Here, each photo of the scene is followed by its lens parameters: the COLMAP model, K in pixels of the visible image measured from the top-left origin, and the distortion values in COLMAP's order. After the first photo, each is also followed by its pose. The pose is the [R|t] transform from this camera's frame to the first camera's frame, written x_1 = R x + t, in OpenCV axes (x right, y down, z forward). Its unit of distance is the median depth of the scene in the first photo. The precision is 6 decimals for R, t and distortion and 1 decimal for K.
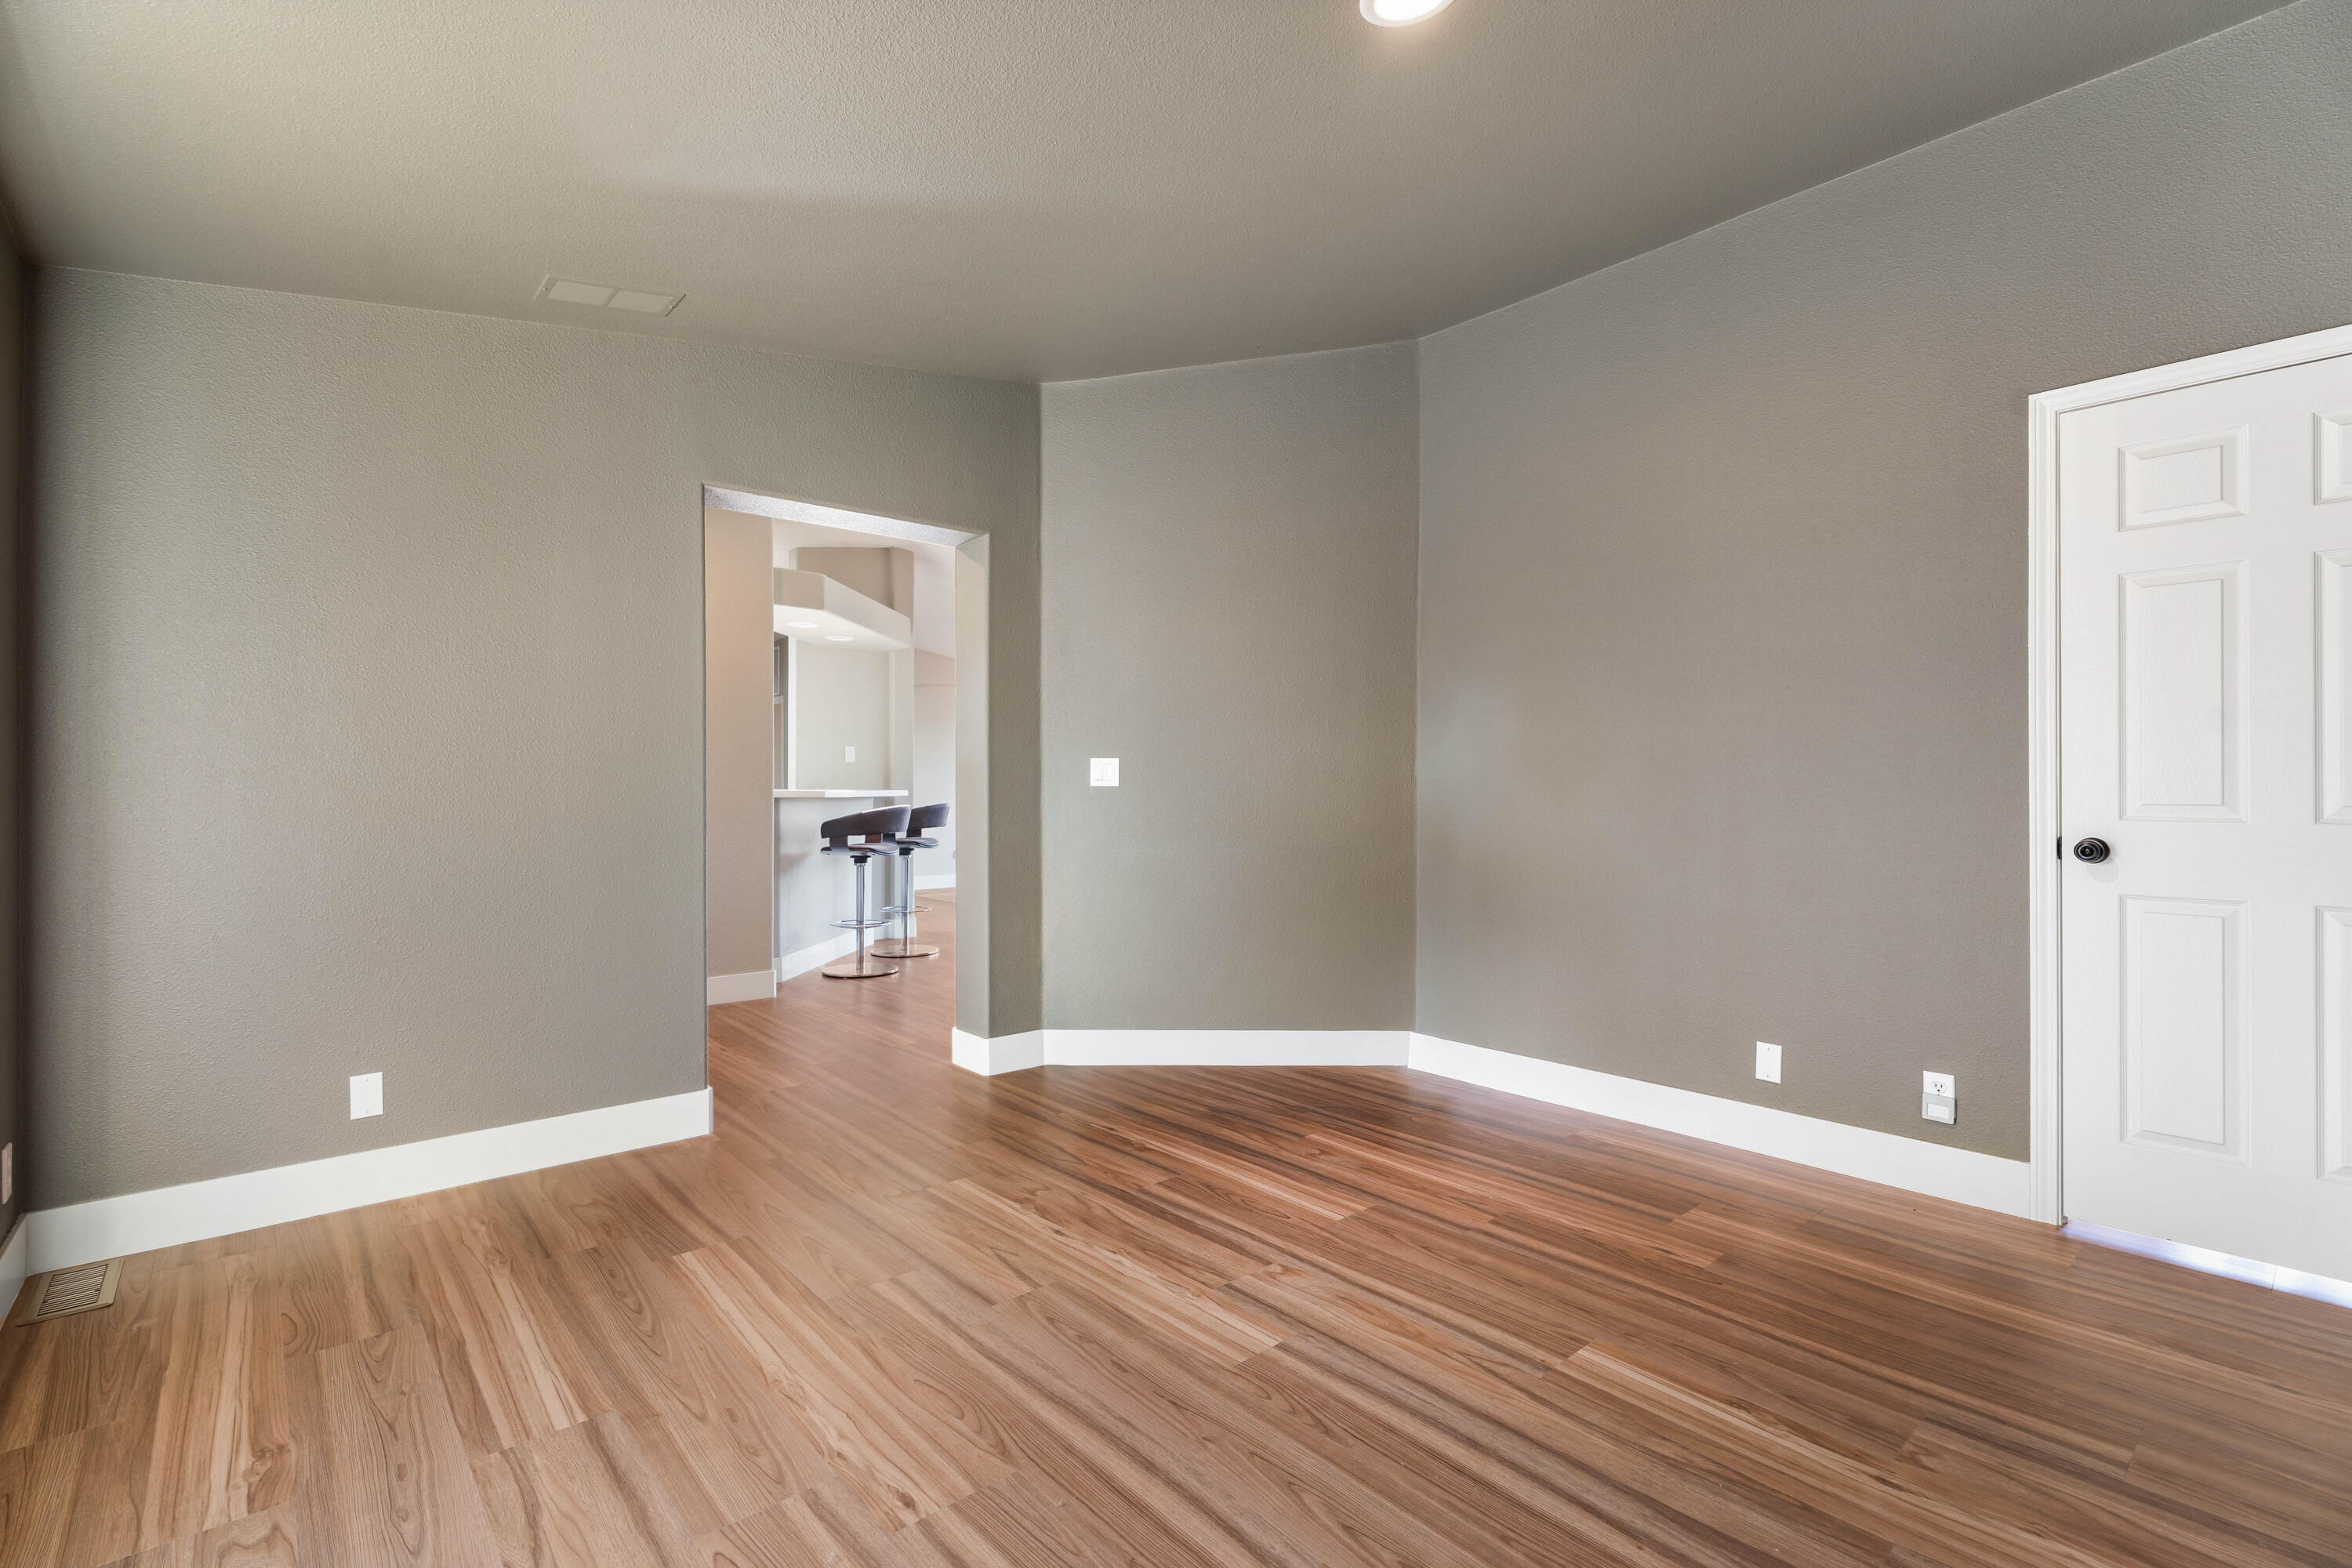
lens RADIAL K [[1062.6, 0, 1166.8], [0, 1062.6, 779.7], [0, 0, 1]] dist [-0.001741, 0.000740]
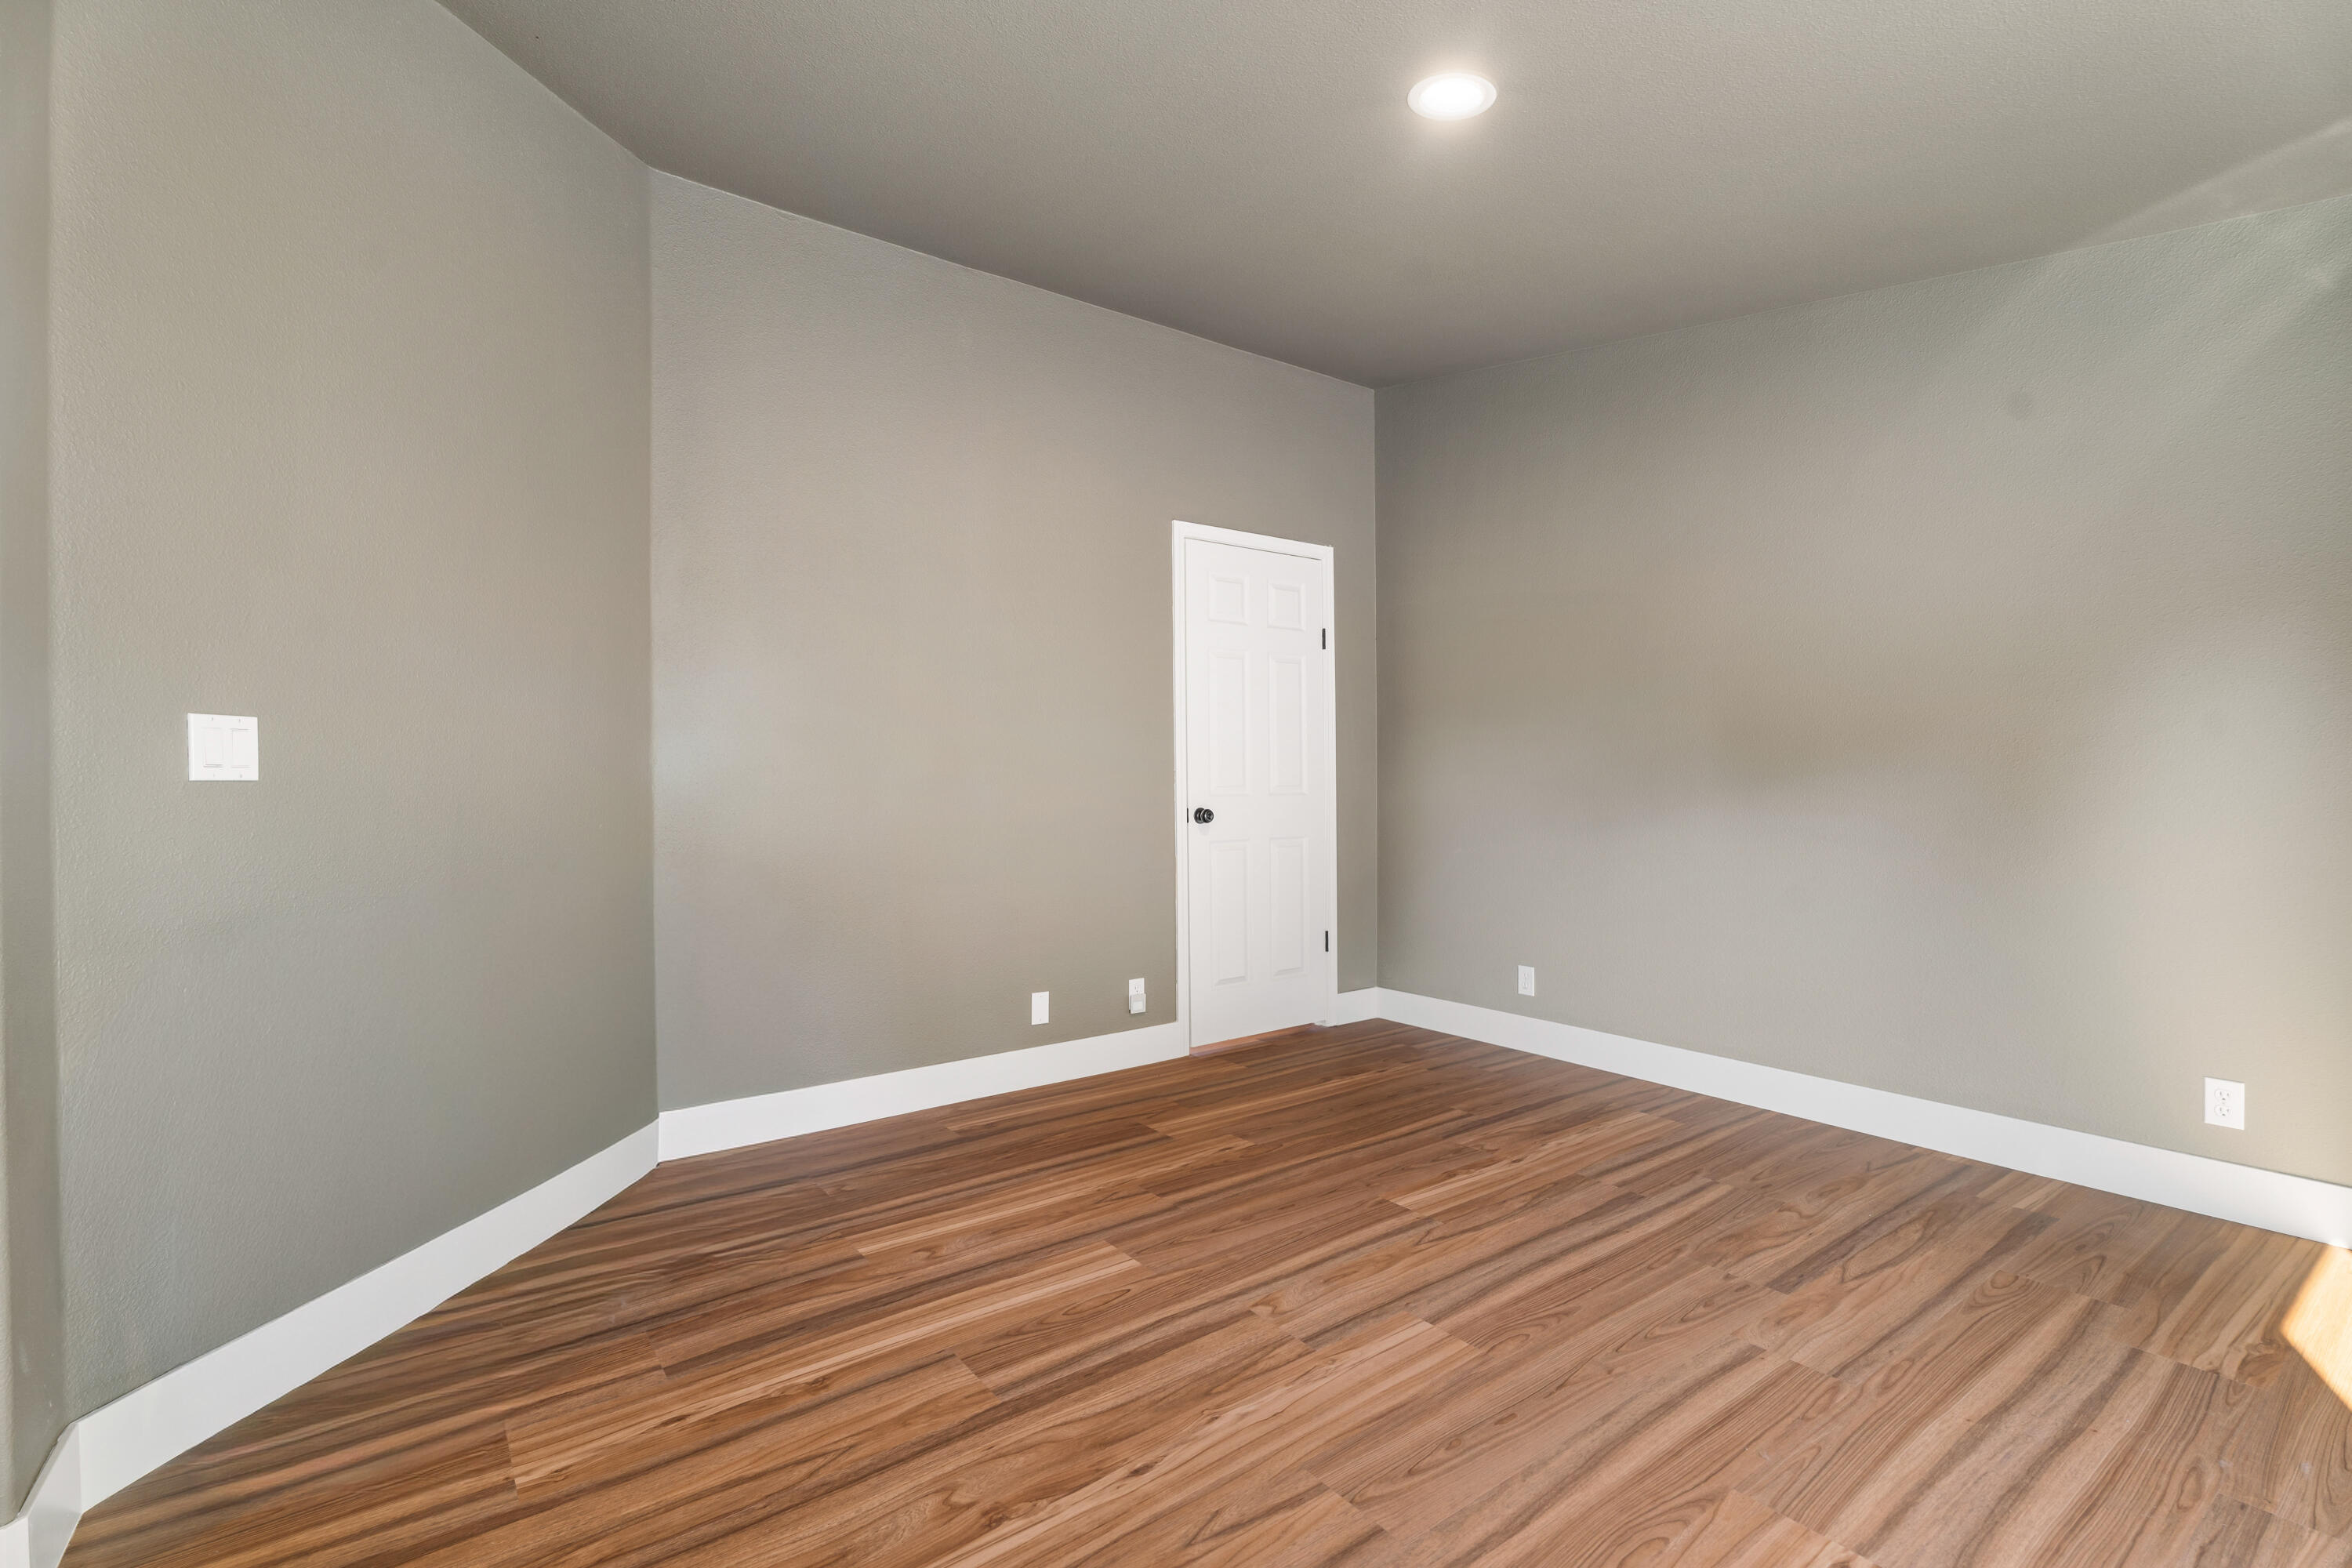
lens RADIAL K [[1041.0, 0, 1176.0], [0, 1041.0, 784.0], [0, 0, 1]] dist [0.000008, 0.000426]
pose [[0.079863, -0.006055, 0.996787, -0.748801], [0.001306, 0.999981, 0.005970, 0.009792], [-0.996805, 0.000825, 0.079870, 0.963213]]
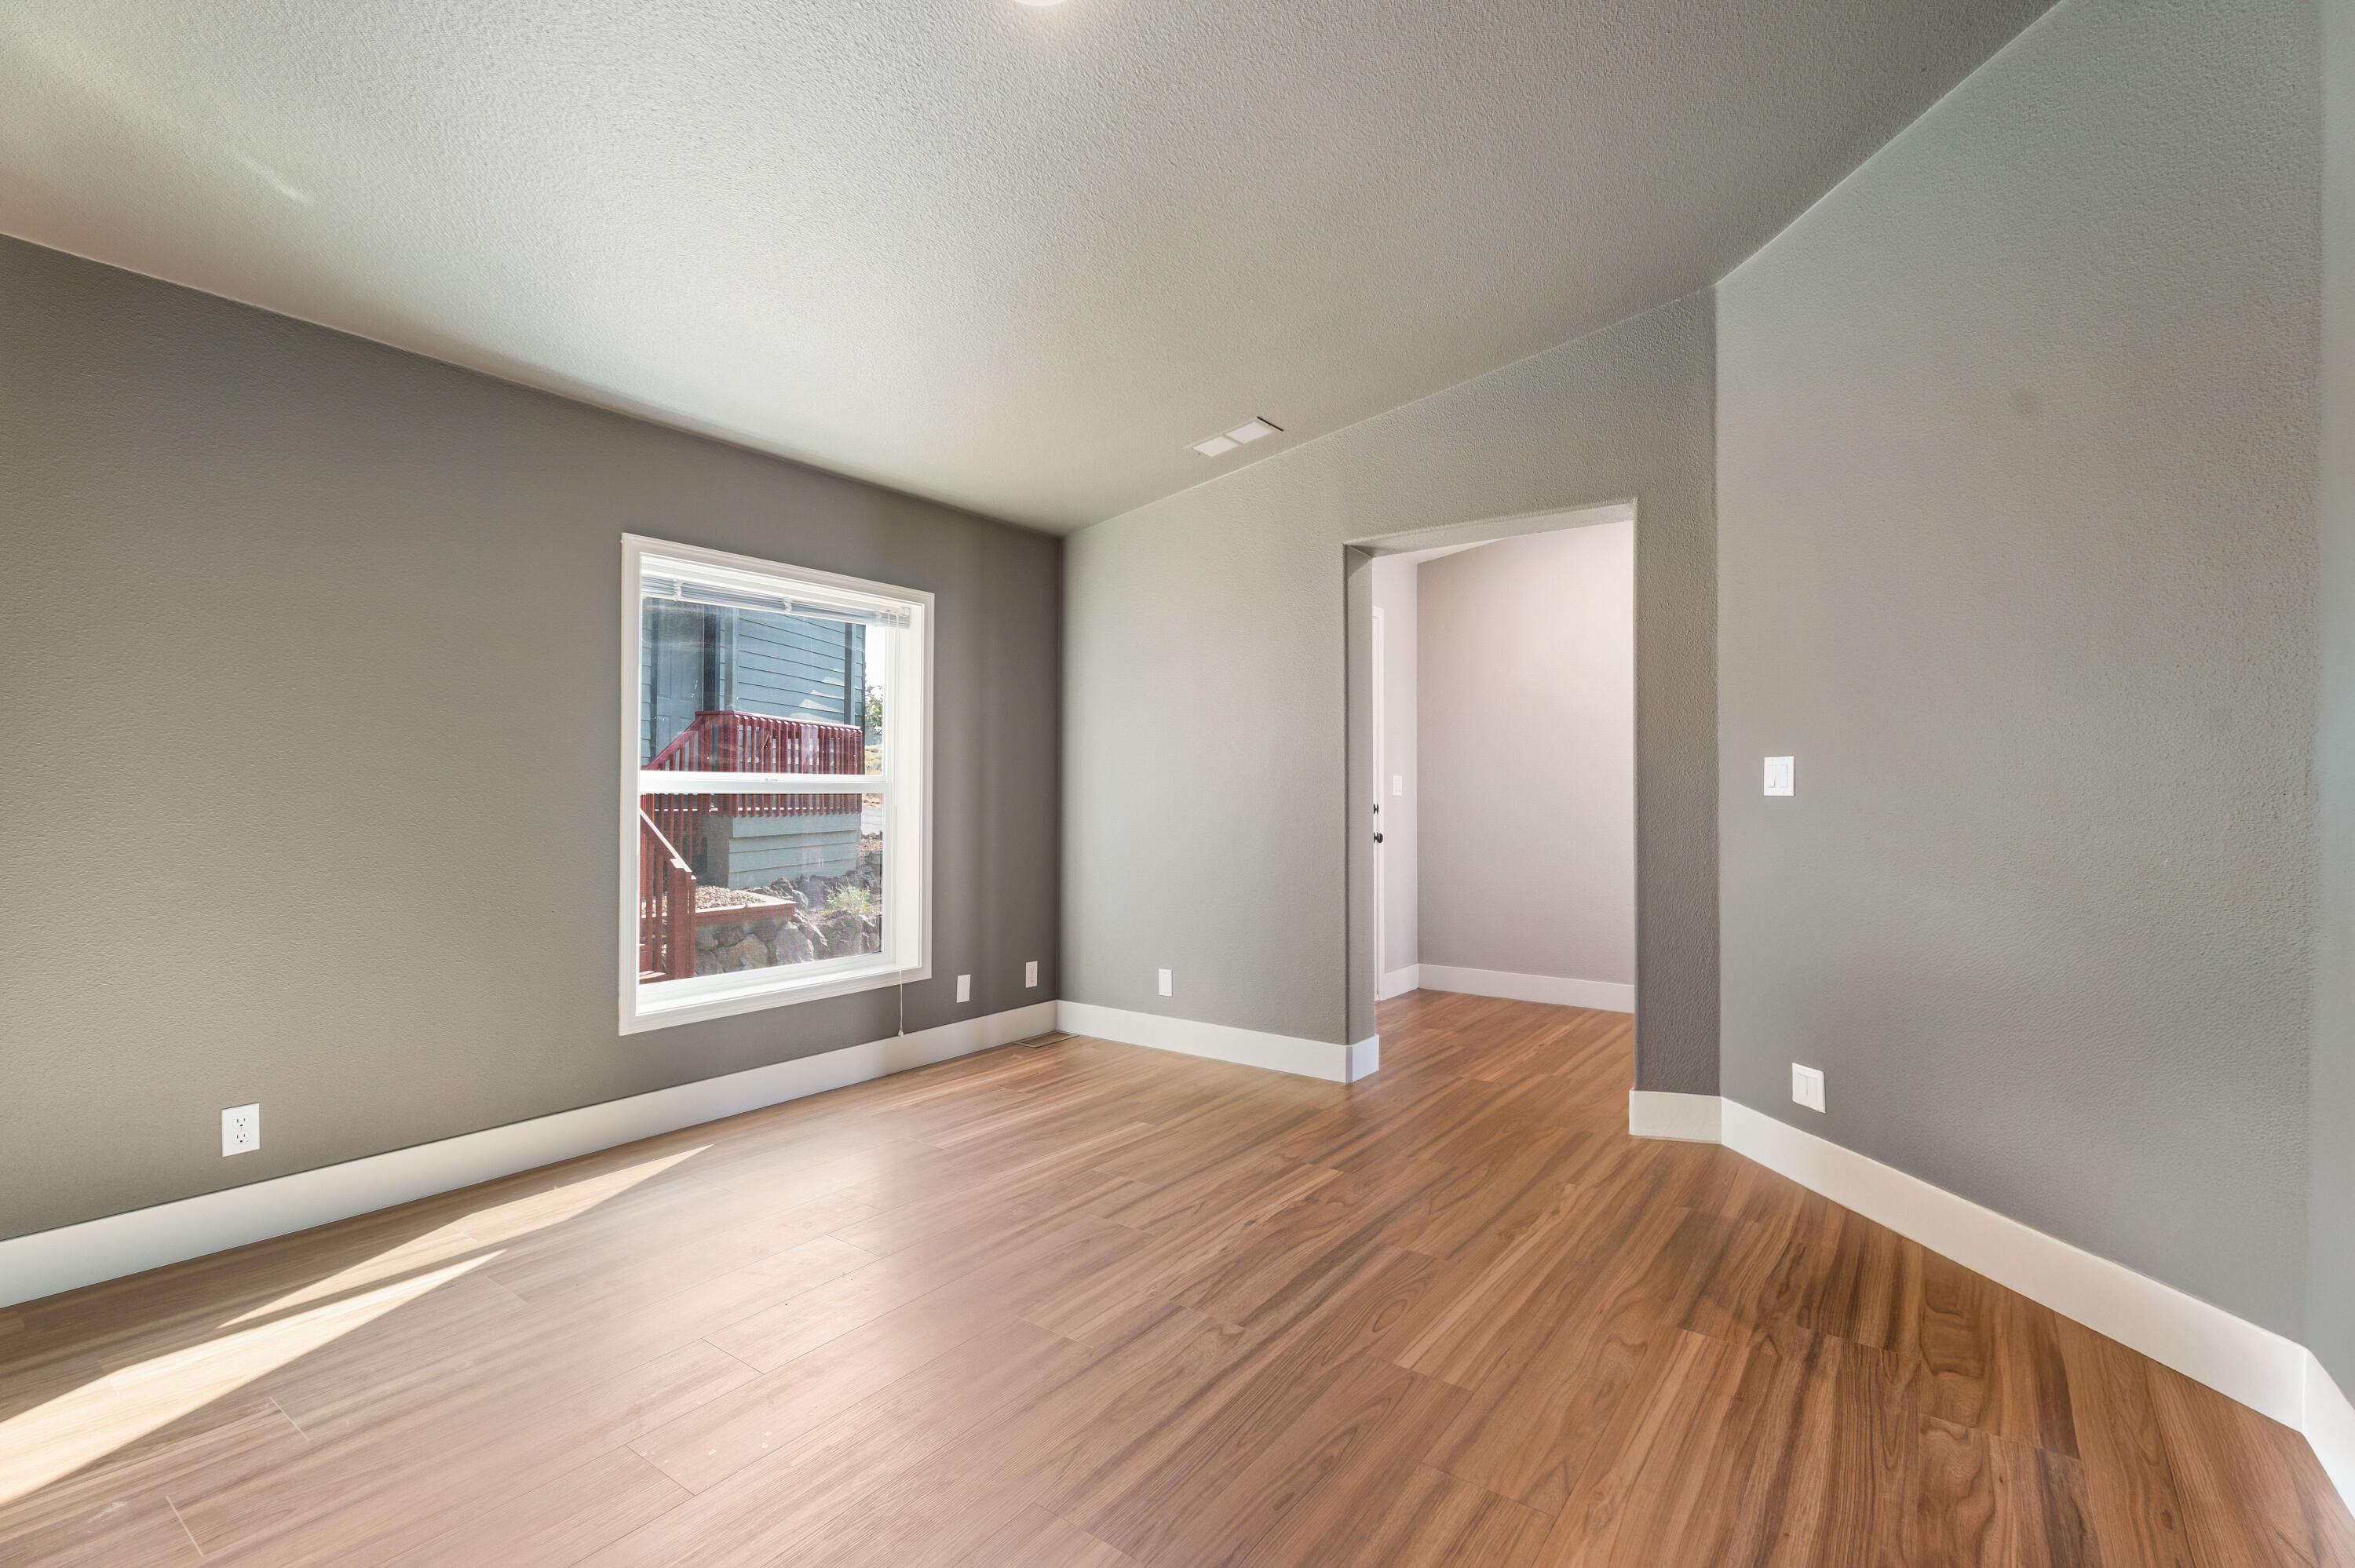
lens RADIAL K [[1063.8, 0, 1168.3], [0, 1063.8, 779.7], [0, 0, 1]] dist [-0.001741, 0.000740]
pose [[0.212054, -0.011363, -0.977192, 0.937580], [0.001383, 0.999935, -0.011327, 0.004597], [0.977257, 0.001050, 0.212056, 0.726217]]
